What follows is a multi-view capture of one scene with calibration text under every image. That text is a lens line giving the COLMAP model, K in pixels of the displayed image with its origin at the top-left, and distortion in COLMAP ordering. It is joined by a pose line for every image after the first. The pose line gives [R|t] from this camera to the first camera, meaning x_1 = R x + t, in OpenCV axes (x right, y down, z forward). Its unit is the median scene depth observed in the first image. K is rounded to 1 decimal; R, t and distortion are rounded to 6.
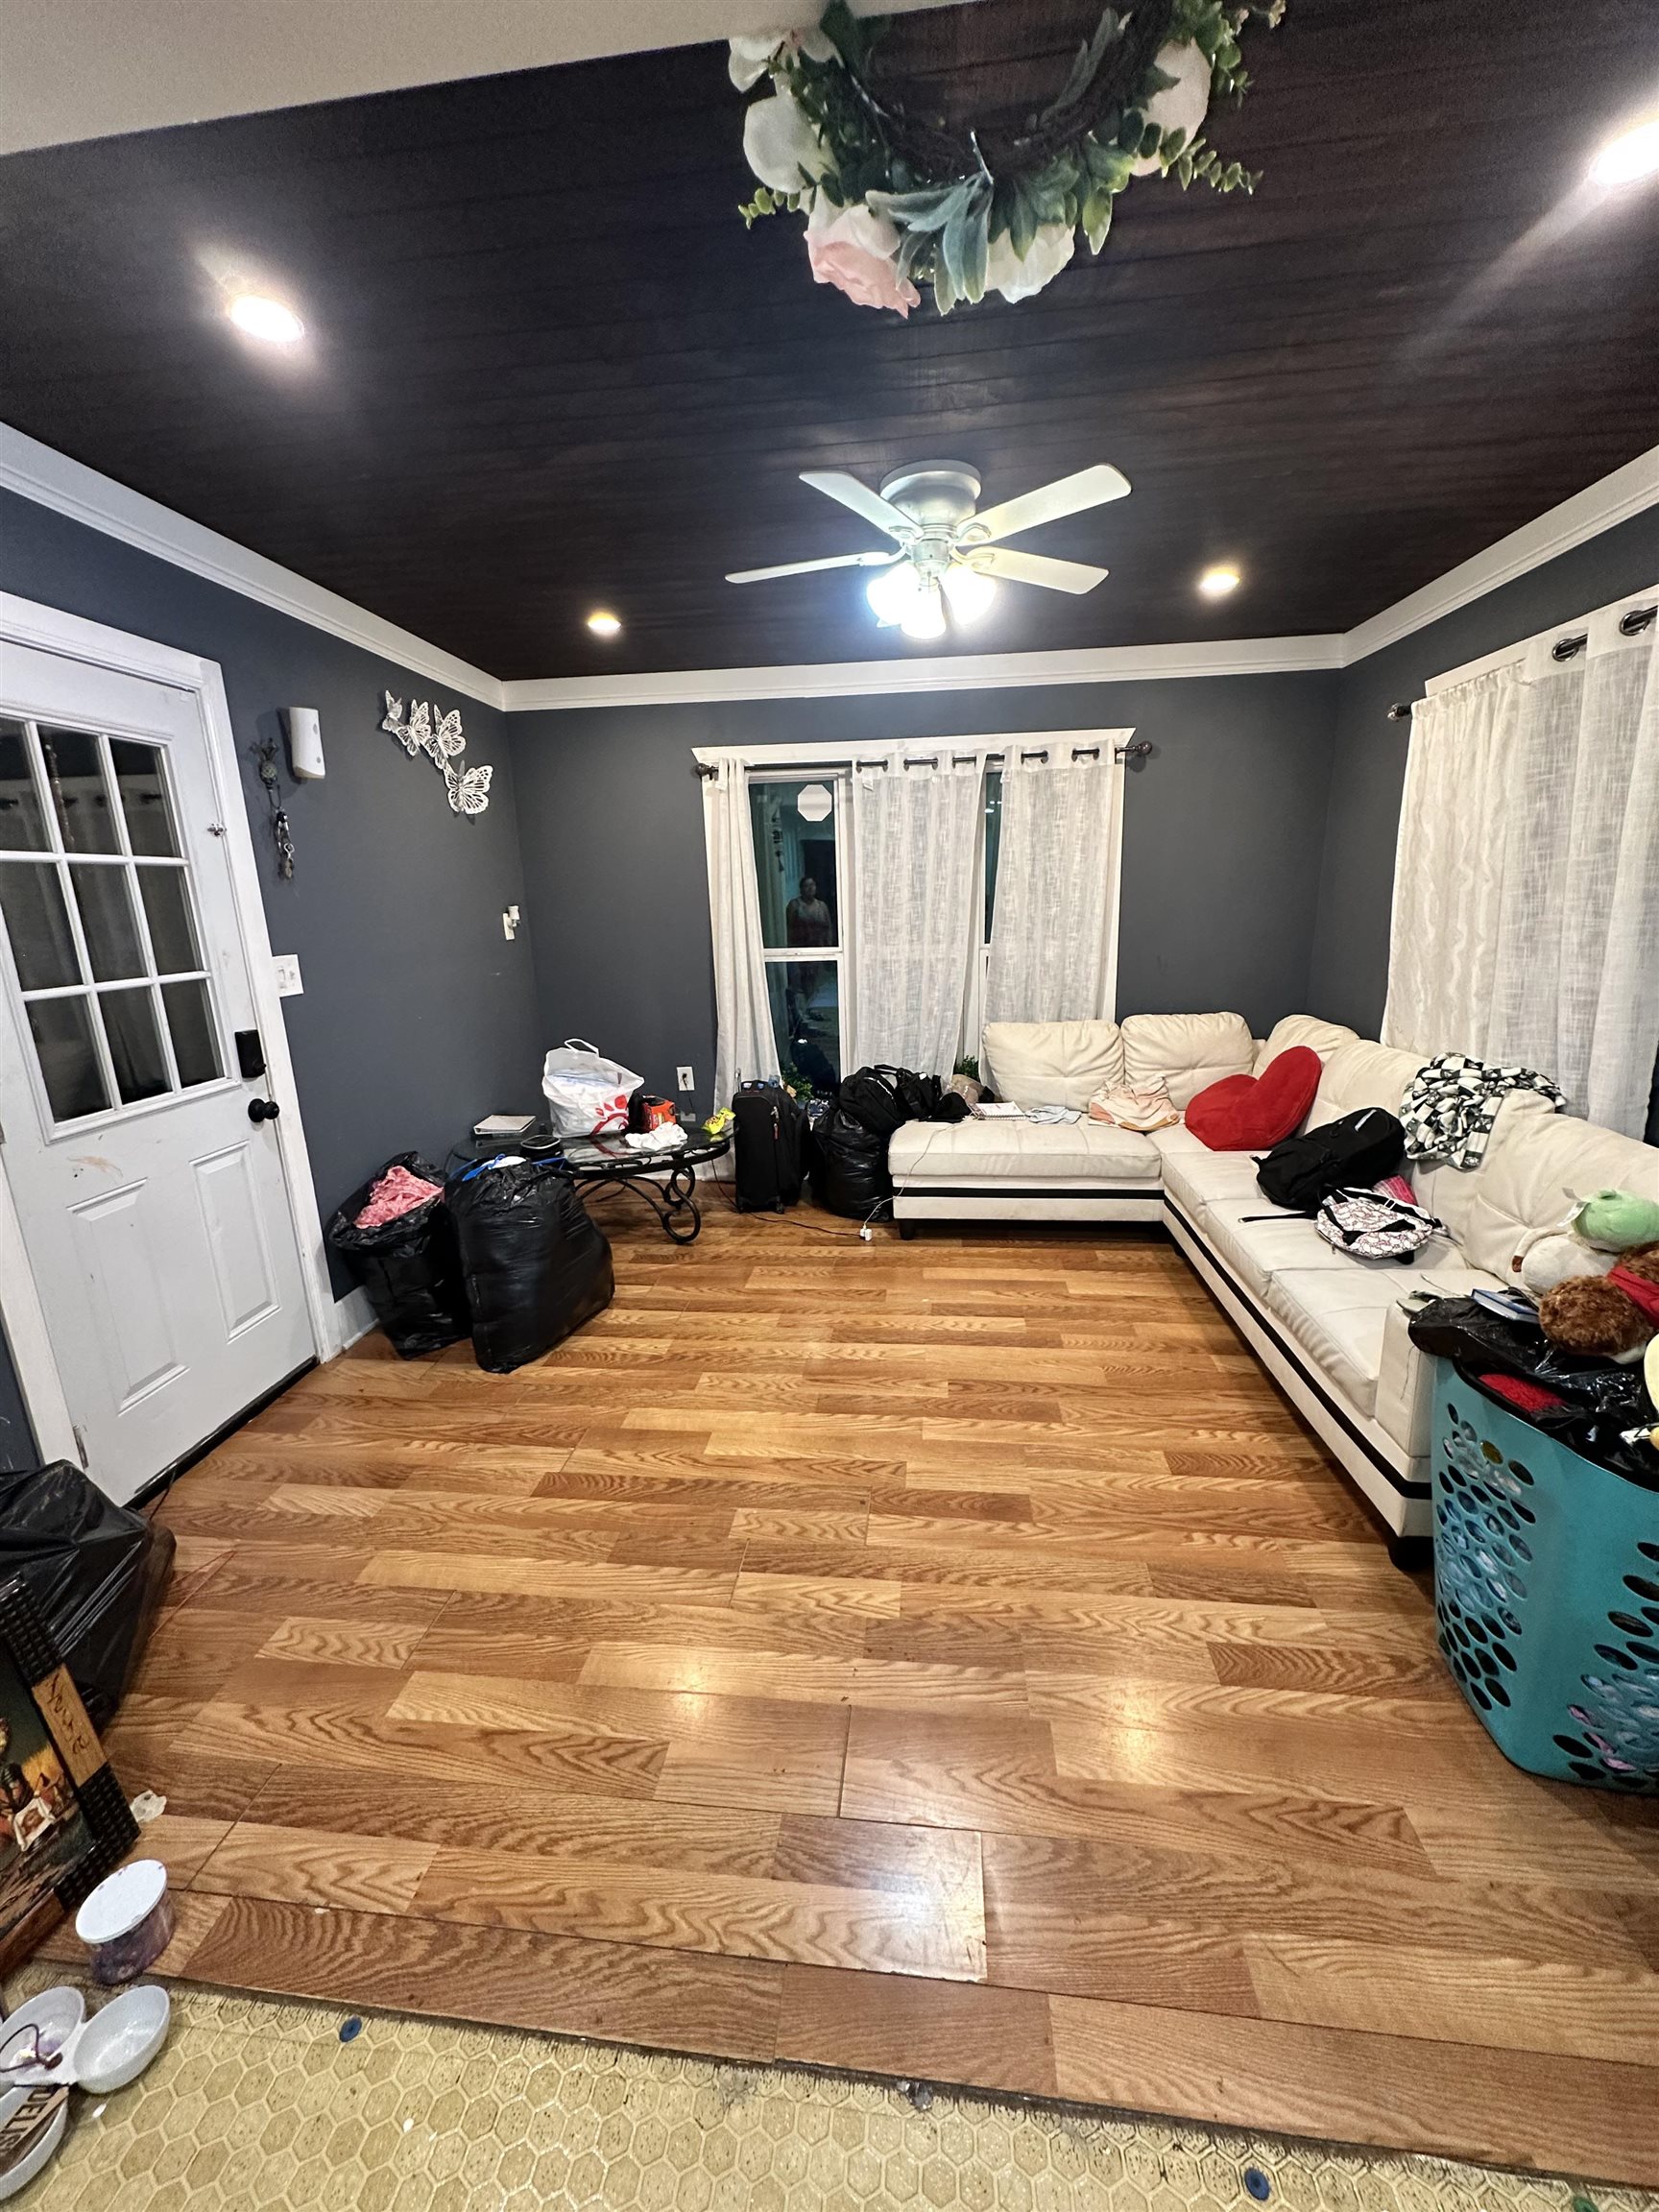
lens RADIAL K [[882.1, 0, 824.4], [0, 882.1, 1108.5], [0, 0, 1]] dist [-0.001115, 0.000344]
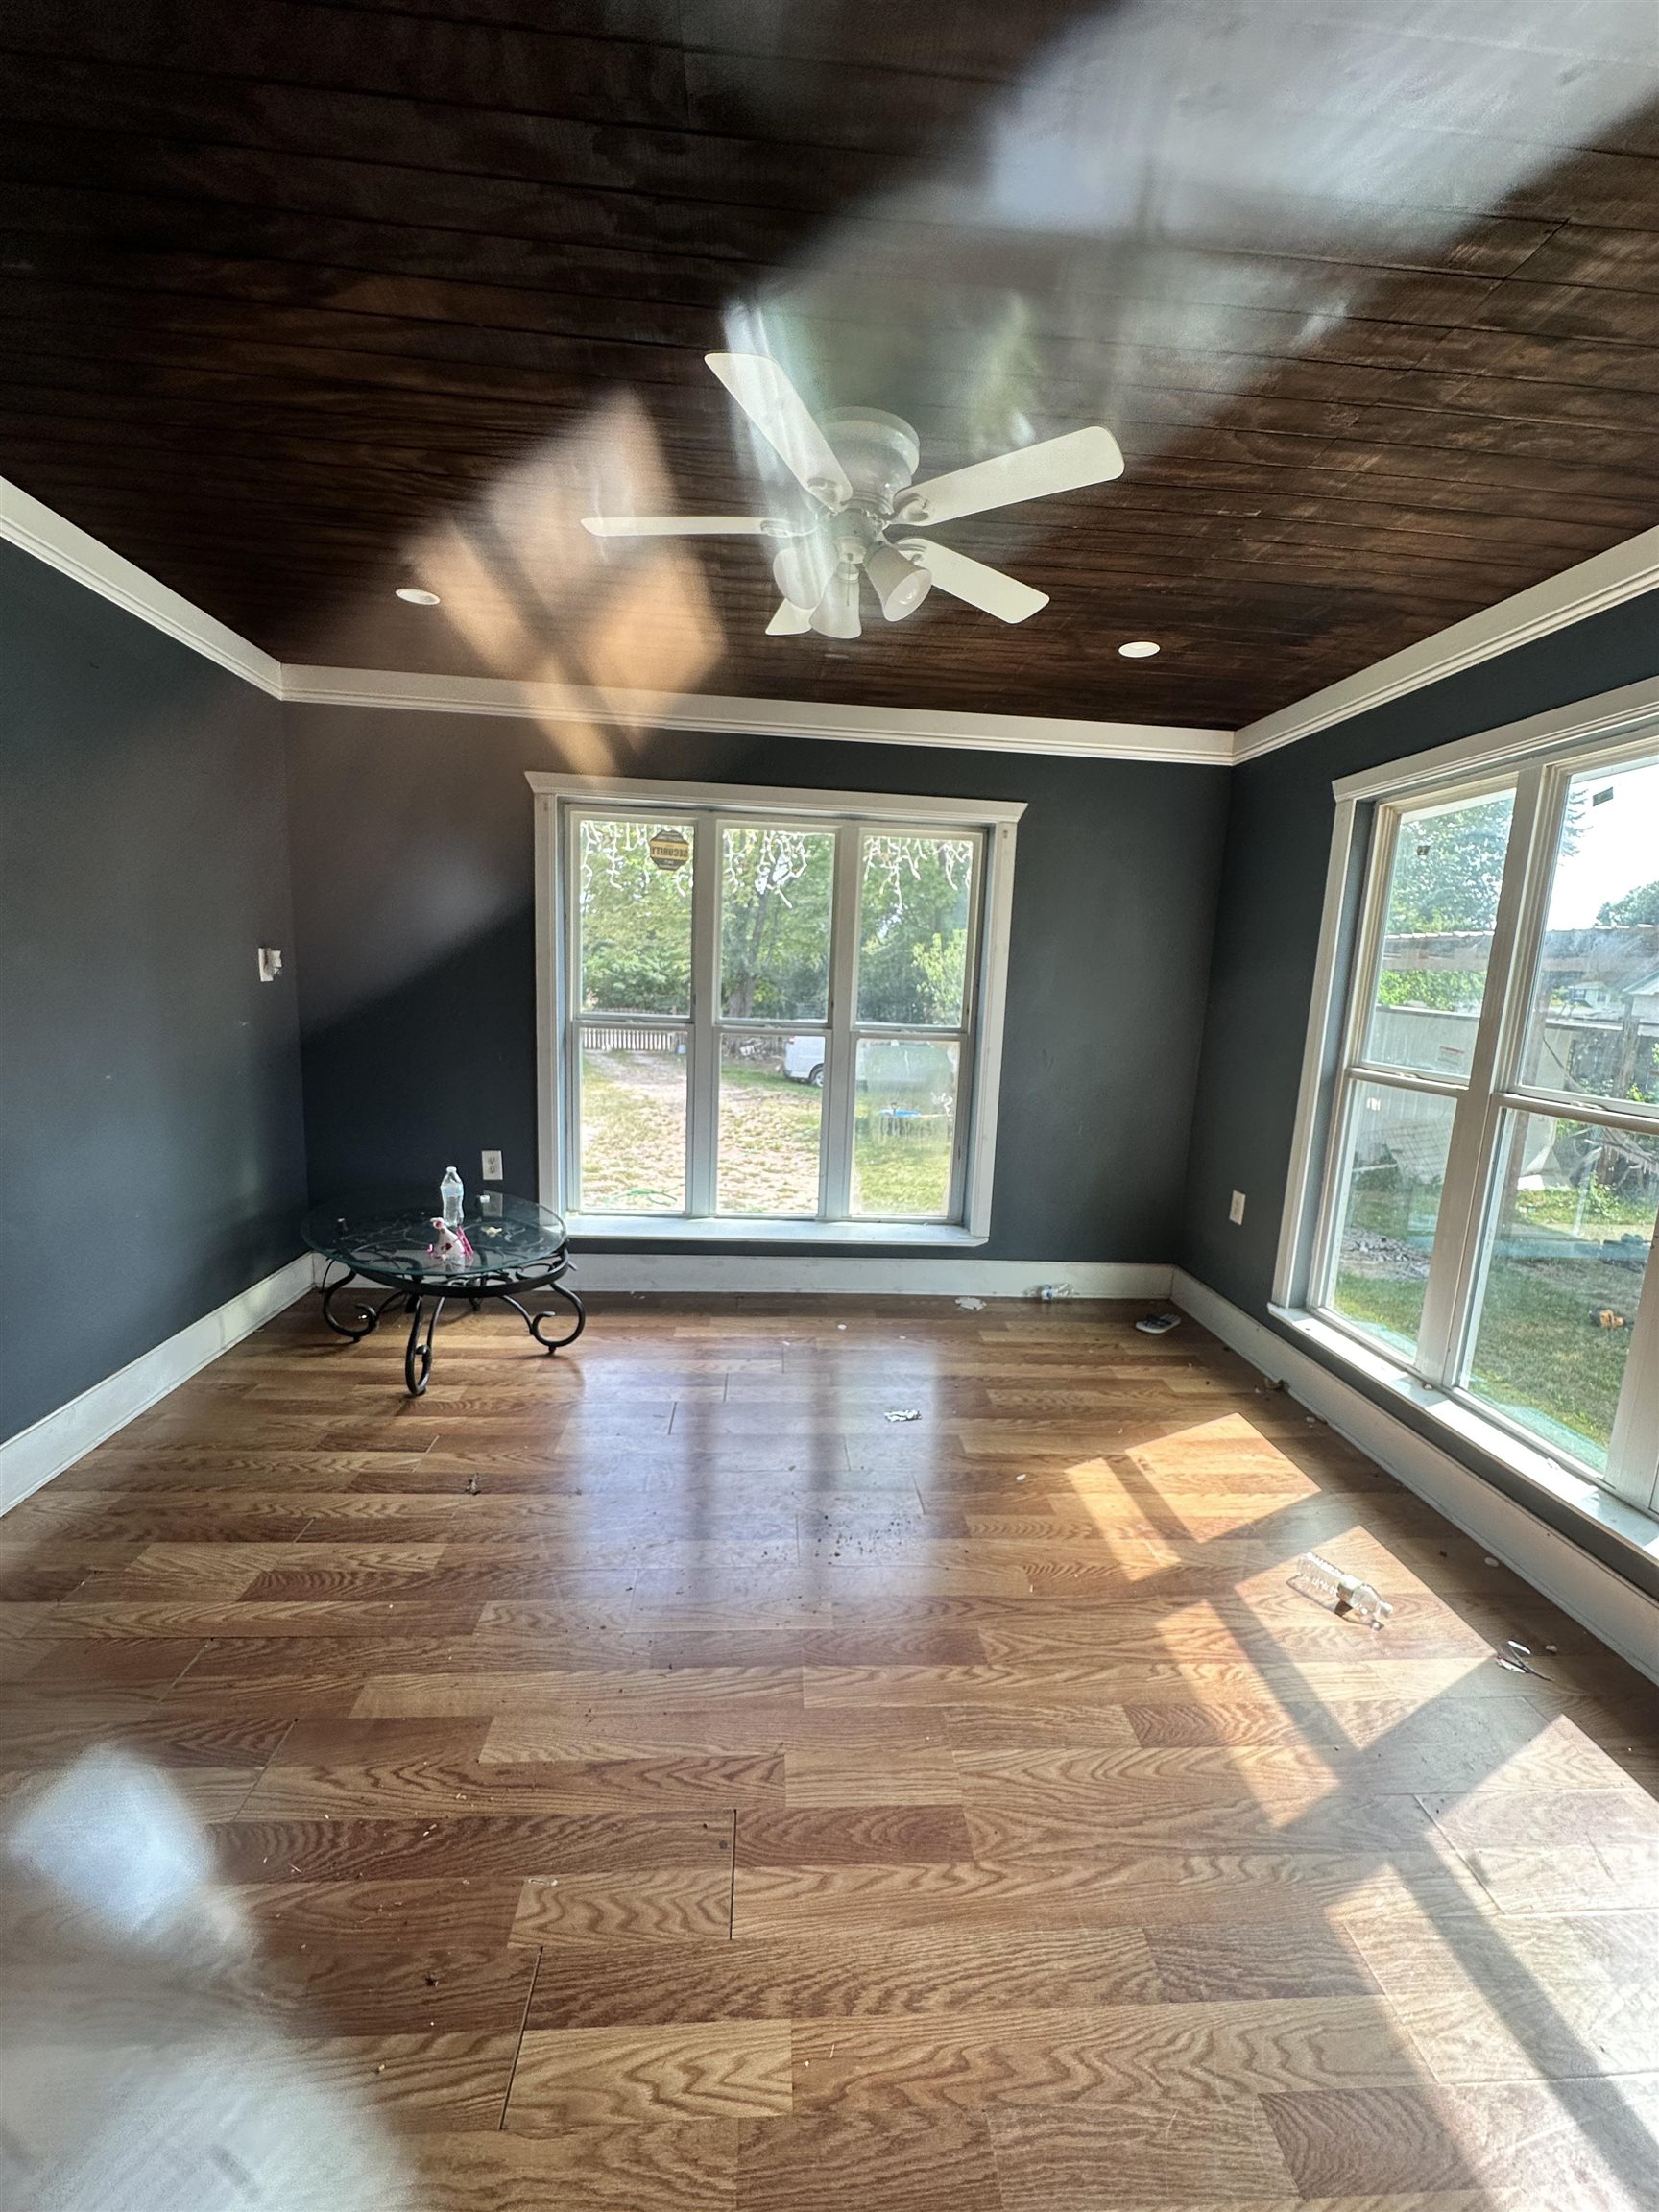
lens RADIAL K [[882.1, 0, 825.0], [0, 882.1, 1106.0], [0, 0, 1]] dist [-0.001115, 0.000344]
pose [[0.979973, 0.043916, 0.194228, -0.034236], [-0.026899, 0.995633, -0.089399, -0.048466], [-0.197306, 0.082384, 0.976874, 0.284534]]
